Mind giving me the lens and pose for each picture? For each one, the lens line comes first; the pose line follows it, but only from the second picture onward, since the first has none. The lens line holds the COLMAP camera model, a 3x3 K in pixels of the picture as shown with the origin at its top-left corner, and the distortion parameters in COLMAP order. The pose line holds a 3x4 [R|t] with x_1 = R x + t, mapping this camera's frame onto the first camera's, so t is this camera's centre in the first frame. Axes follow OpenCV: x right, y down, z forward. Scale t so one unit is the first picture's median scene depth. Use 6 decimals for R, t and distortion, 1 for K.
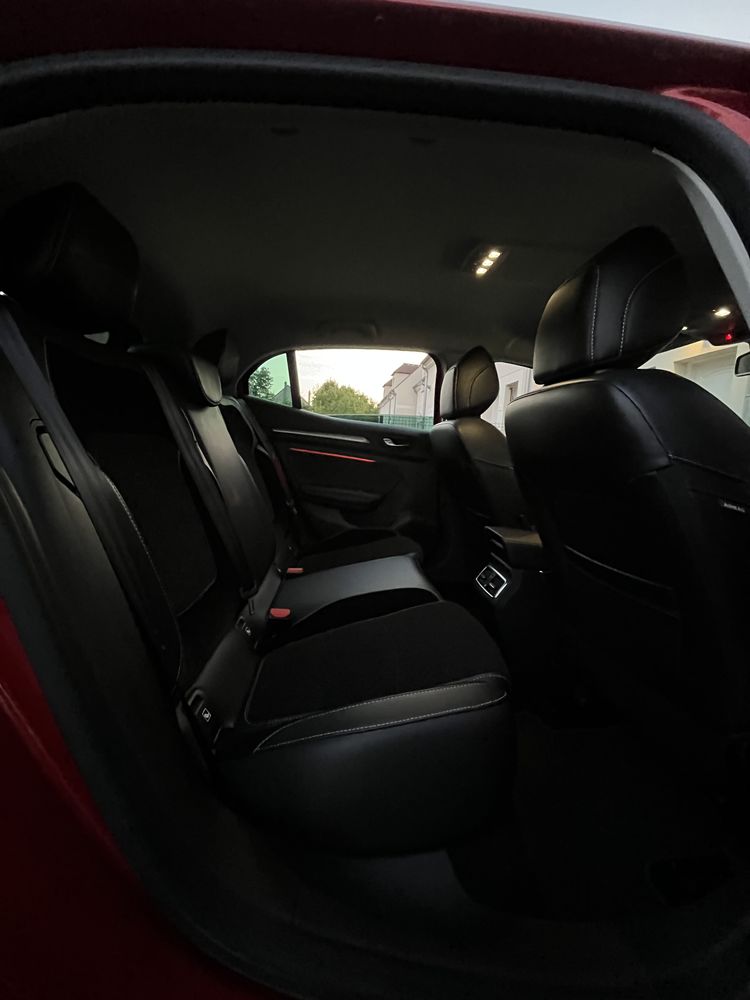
lens RADIAL K [[406.1, 0, 365.8], [0, 406.1, 498.6], [0, 0, 1]] dist [-0.004170, 0.001169]
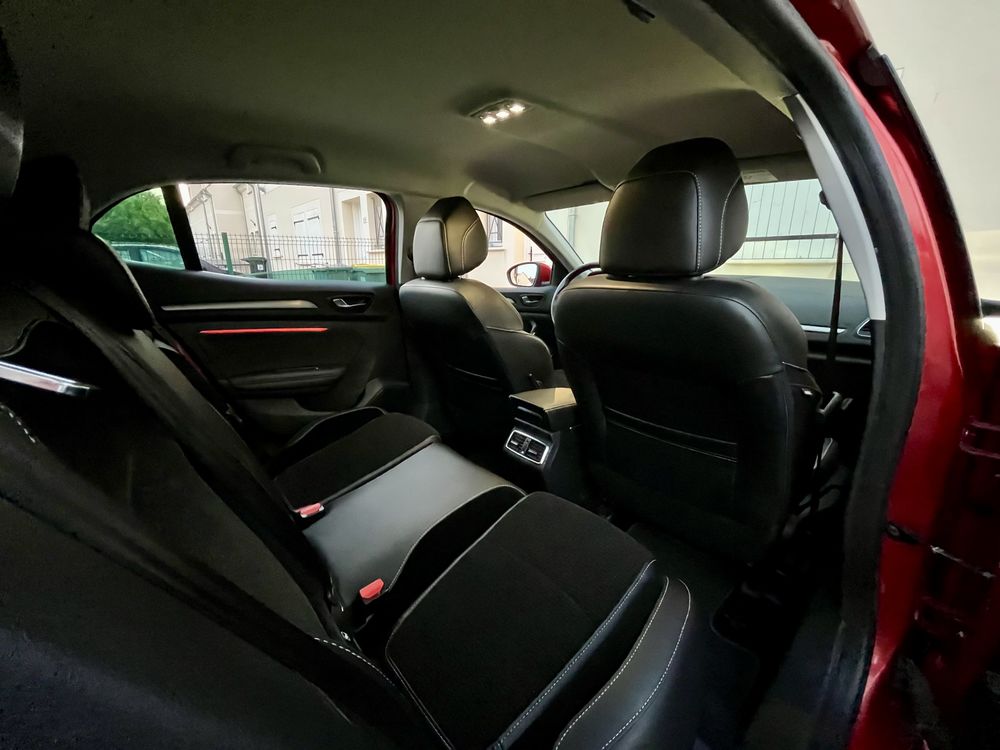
lens RADIAL K [[406.1, 0, 499.4], [0, 406.1, 377.3], [0, 0, 1]] dist [-0.004170, 0.001169]
pose [[0.791194, -0.224587, 0.568835, -0.225637], [0.126774, 0.970155, 0.206705, -0.146129], [-0.598282, -0.091430, 0.796053, 0.176033]]
